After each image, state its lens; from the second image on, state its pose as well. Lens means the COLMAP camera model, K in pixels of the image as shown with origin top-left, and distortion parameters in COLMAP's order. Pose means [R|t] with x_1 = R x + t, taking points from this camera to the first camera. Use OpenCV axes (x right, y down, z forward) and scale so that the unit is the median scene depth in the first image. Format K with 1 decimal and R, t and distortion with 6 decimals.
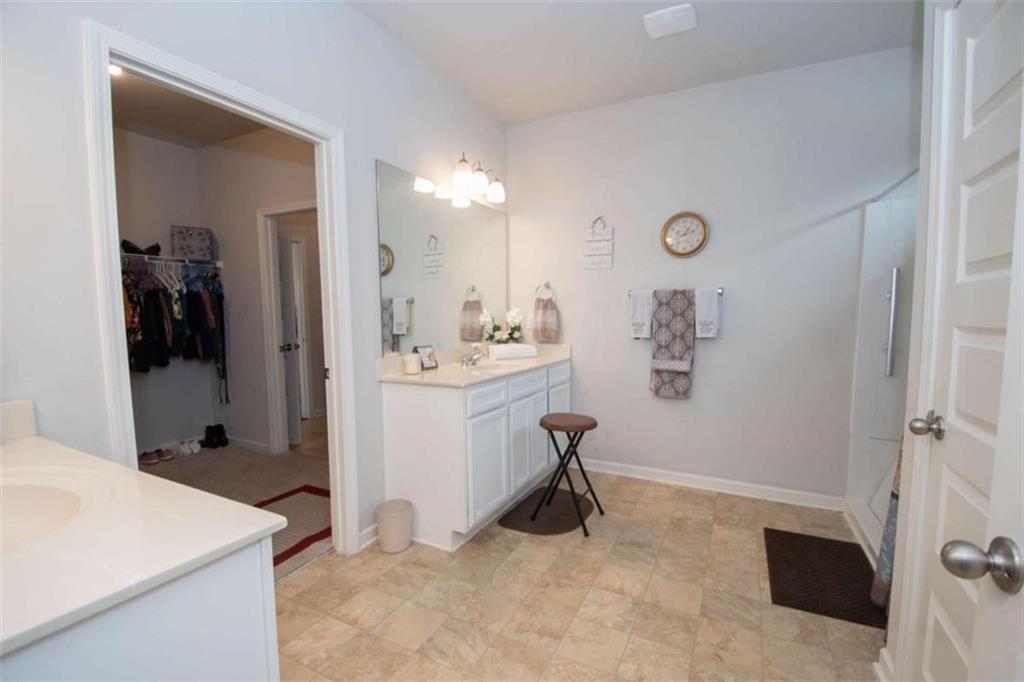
lens RADIAL K [[447.6, 0, 511.8], [0, 447.6, 356.3], [0, 0, 1]] dist [-0.006587, -0.008214]
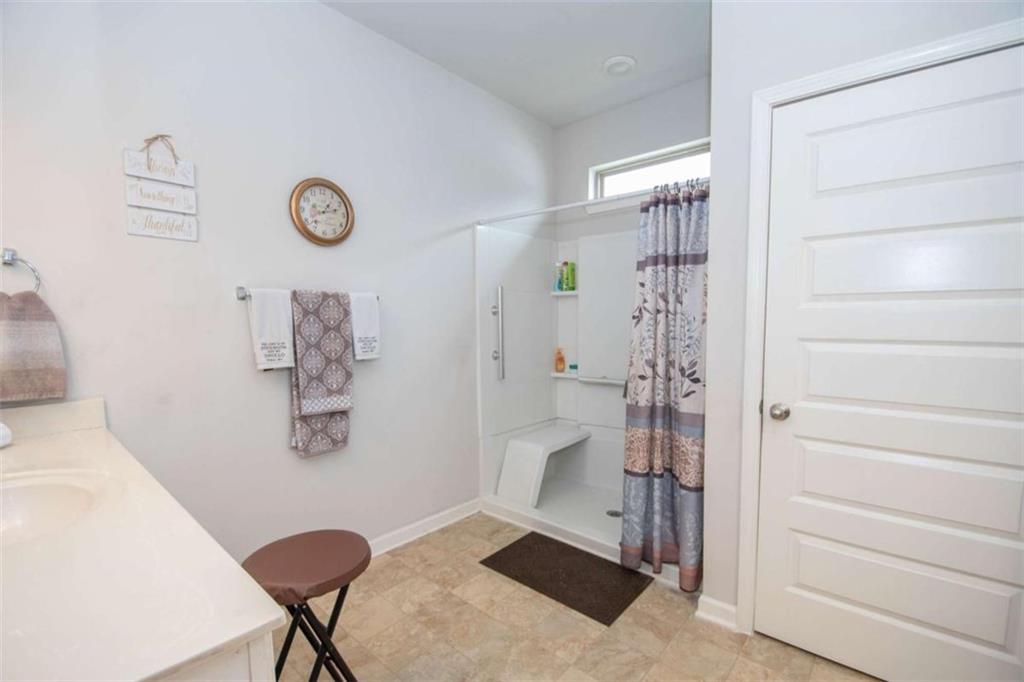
lens RADIAL K [[447.6, 0, 507.7], [0, 447.6, 355.5], [0, 0, 1]] dist [-0.006587, -0.008214]
pose [[0.235665, -0.073790, 0.969029, -0.168230], [0.087600, 0.994667, 0.054438, -0.049075], [-0.967878, 0.072058, 0.240872, 0.428619]]
